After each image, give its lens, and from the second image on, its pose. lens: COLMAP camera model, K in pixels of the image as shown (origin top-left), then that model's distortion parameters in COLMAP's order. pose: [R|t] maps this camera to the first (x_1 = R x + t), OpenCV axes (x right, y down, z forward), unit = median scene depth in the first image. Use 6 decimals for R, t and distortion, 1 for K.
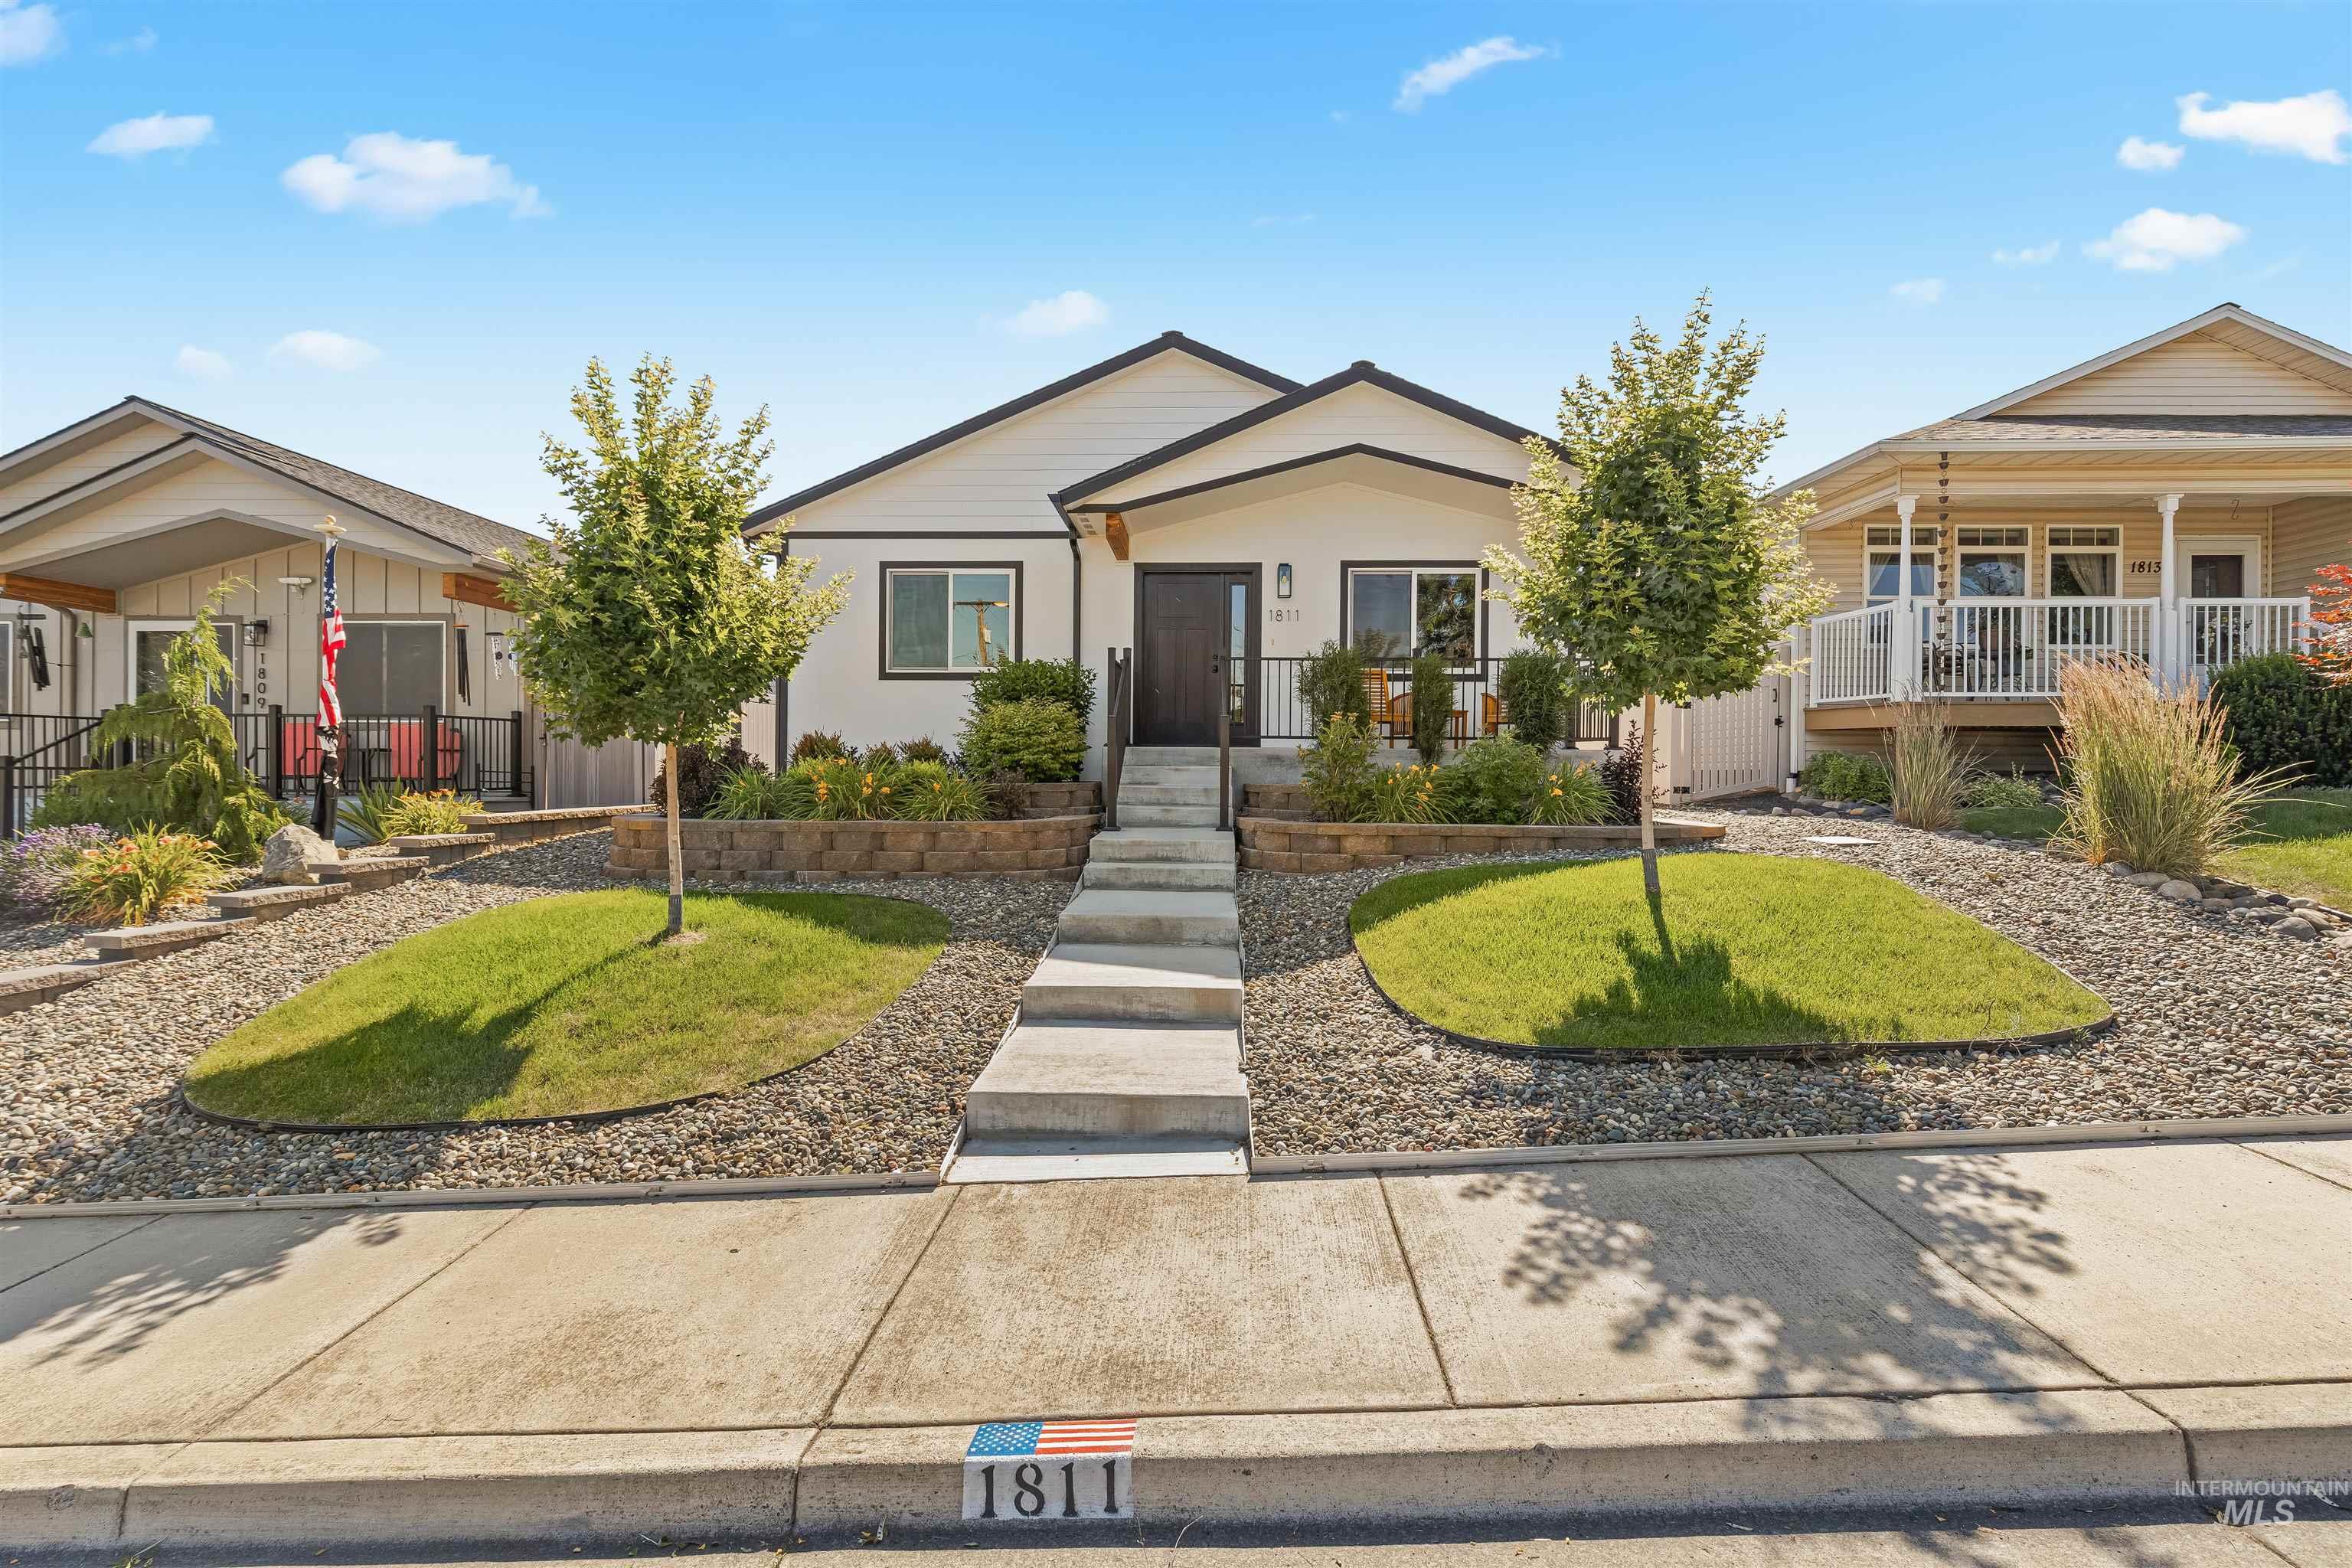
lens RADIAL K [[1063.2, 0, 1173.0], [0, 1063.2, 765.9], [0, 0, 1]] dist [0.000549, -0.000284]
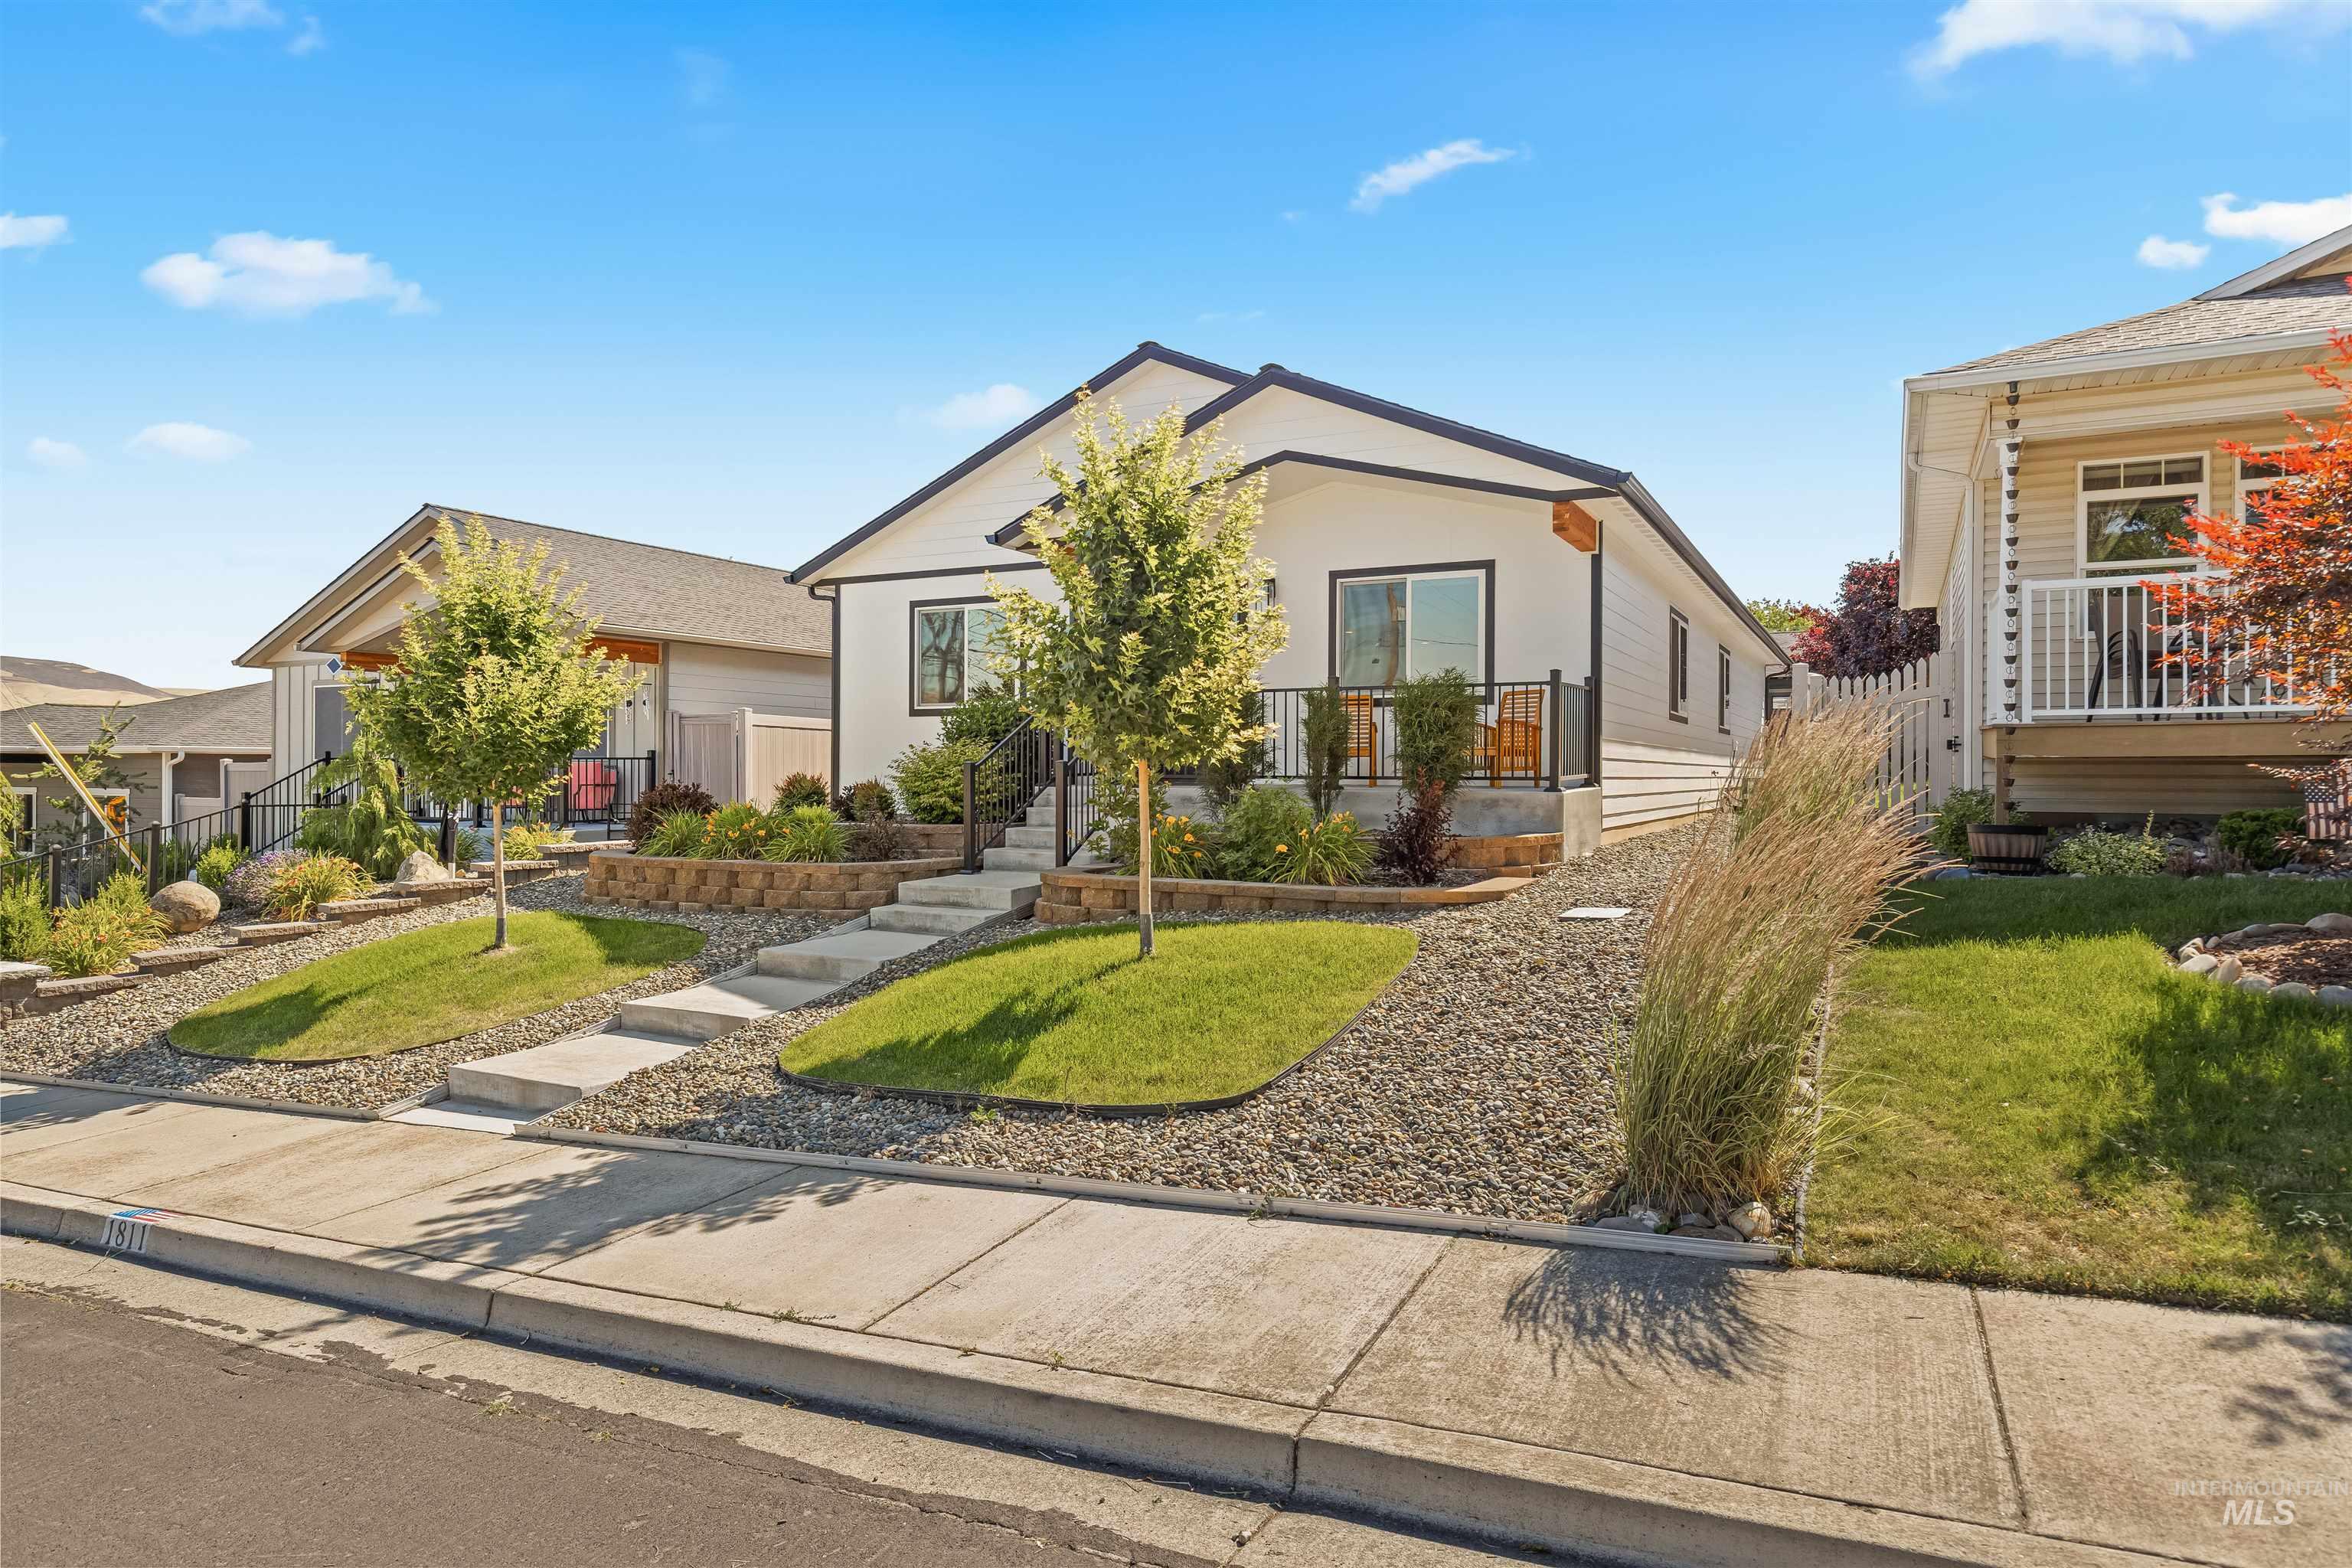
lens RADIAL K [[1379.2, 0, 1150.6], [0, 1379.2, 774.6], [0, 0, 1]] dist [0.012828, -0.000266]
pose [[0.894196, -0.002061, -0.447671, 0.594431], [0.006445, 0.999945, 0.008269, -0.038509], [0.447629, -0.010279, 0.894160, -0.099685]]
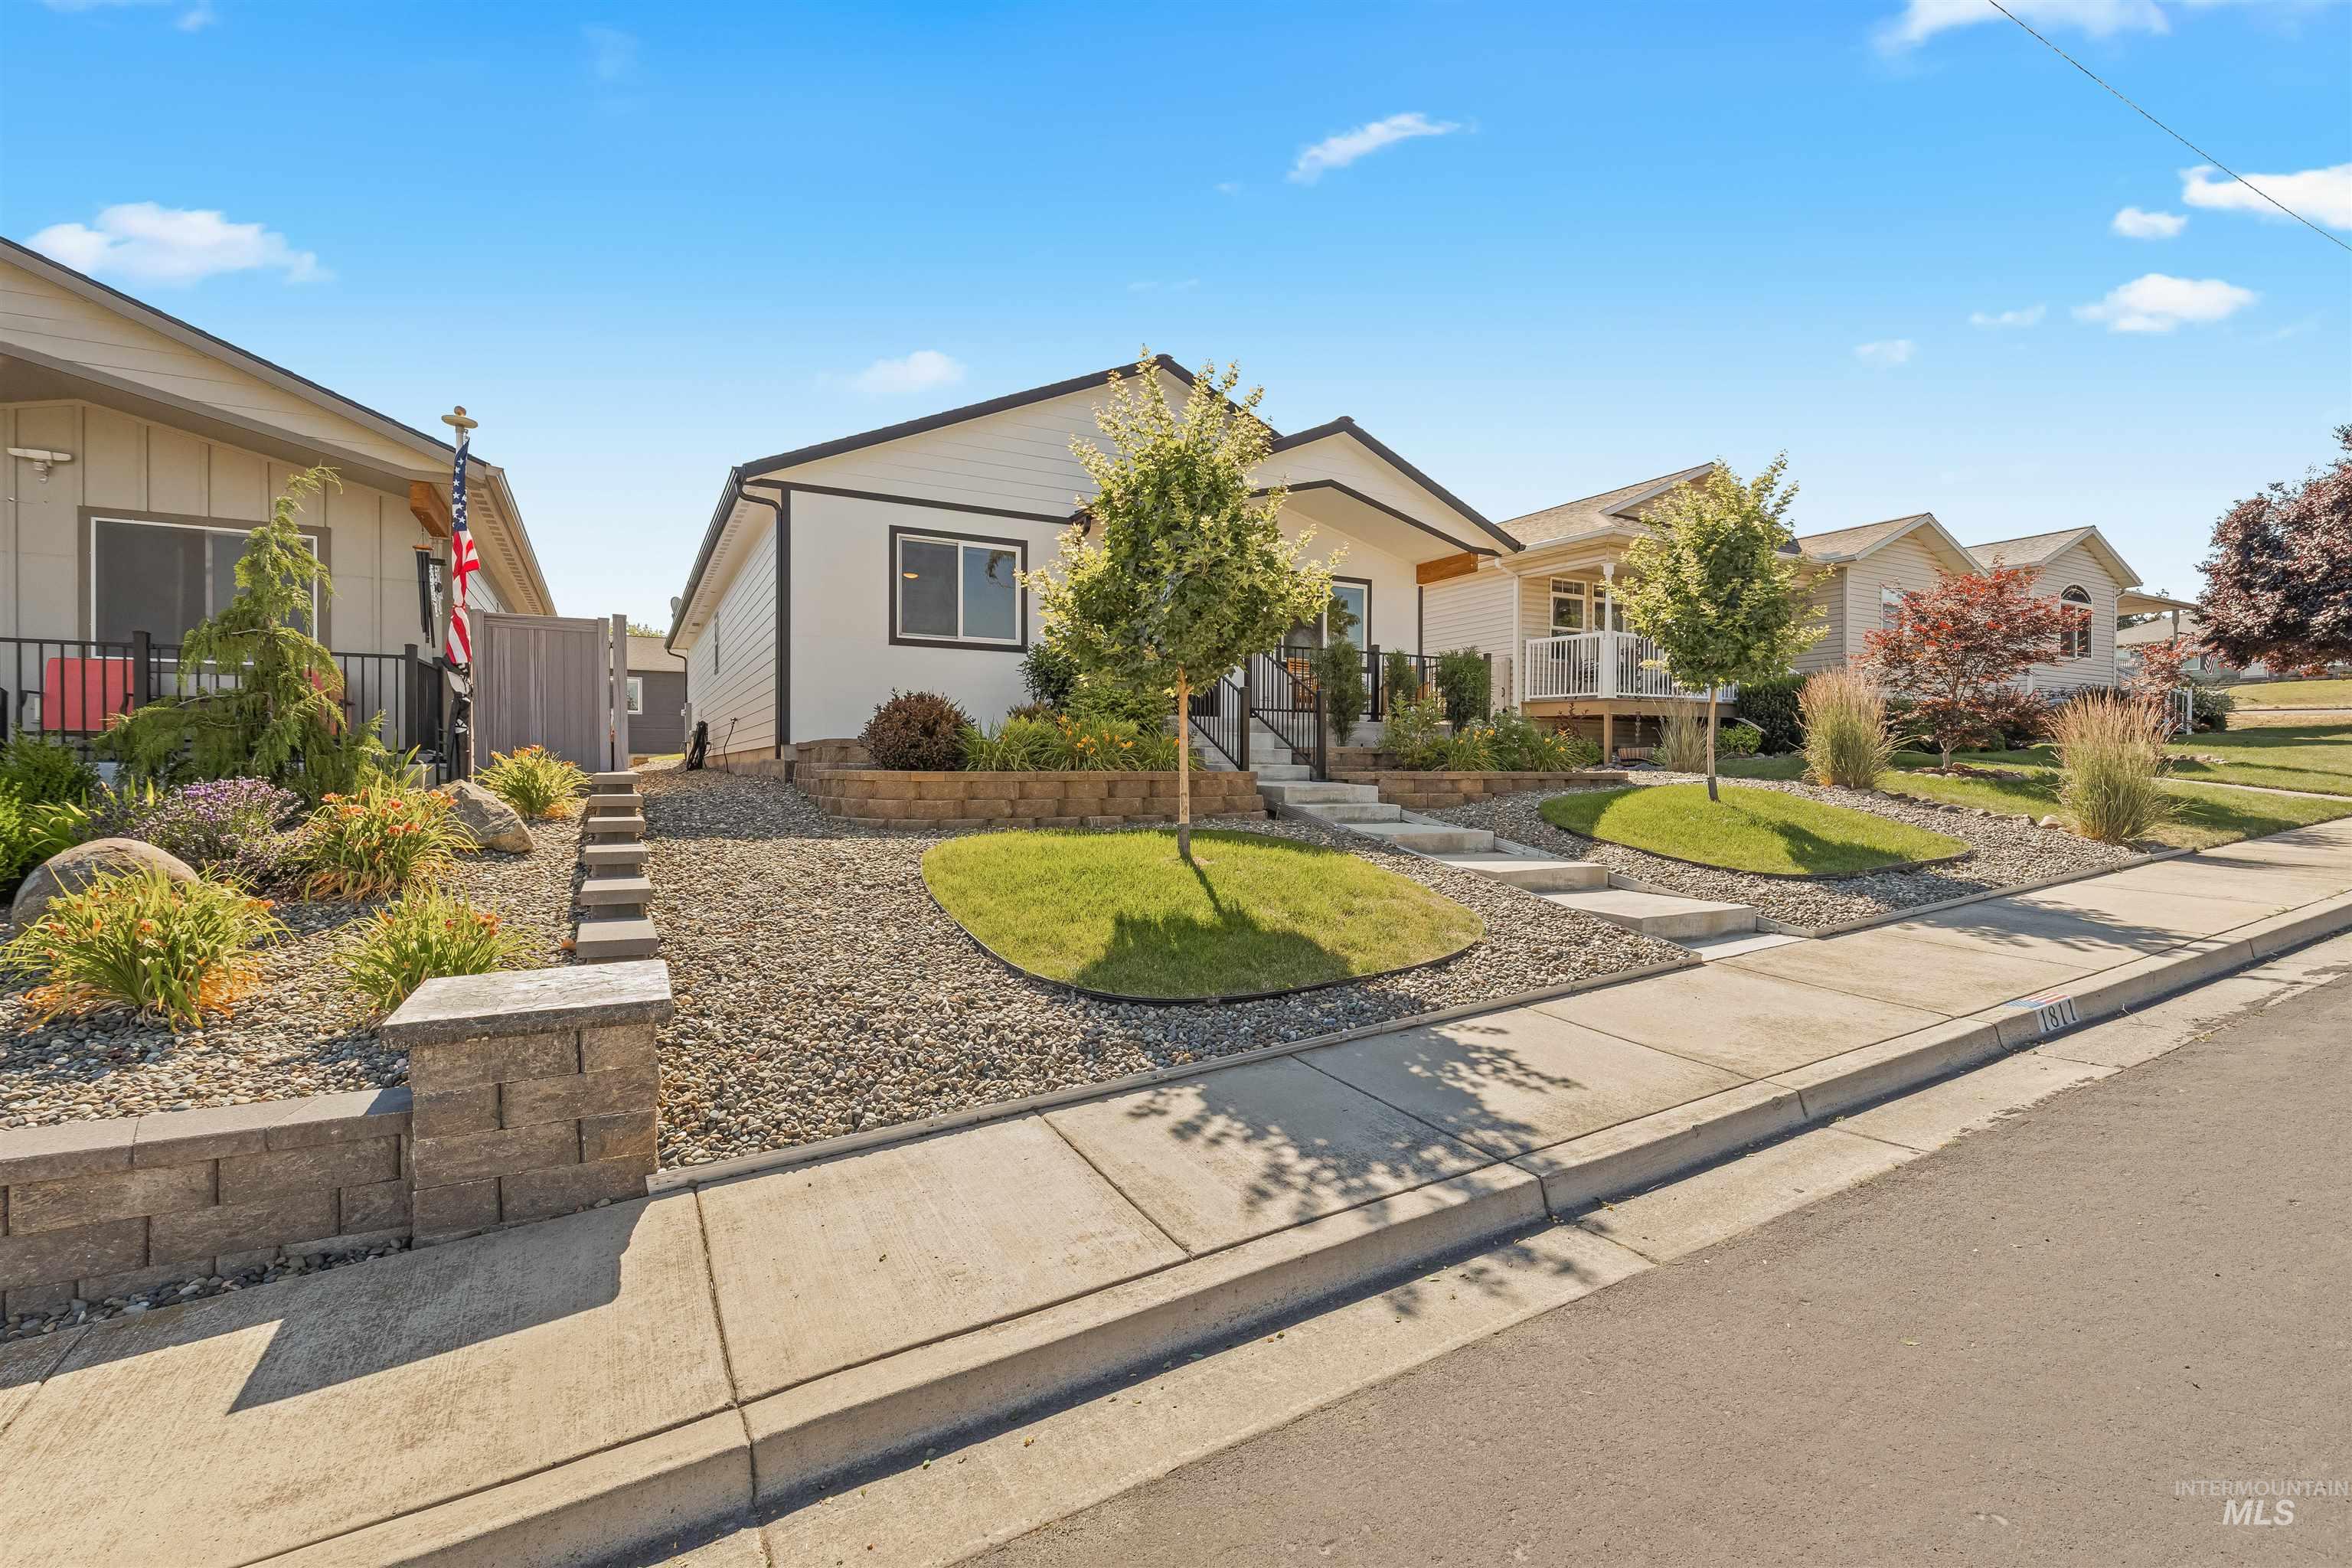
lens RADIAL K [[1027.4, 0, 1177.6], [0, 1027.4, 834.9], [0, 0, 1]] dist [0.001112, -0.000102]
pose [[0.862985, -0.034874, 0.504025, -0.607123], [-0.004671, 0.997022, 0.076982, 0.025727], [-0.505208, -0.068788, 0.860252, 0.012764]]
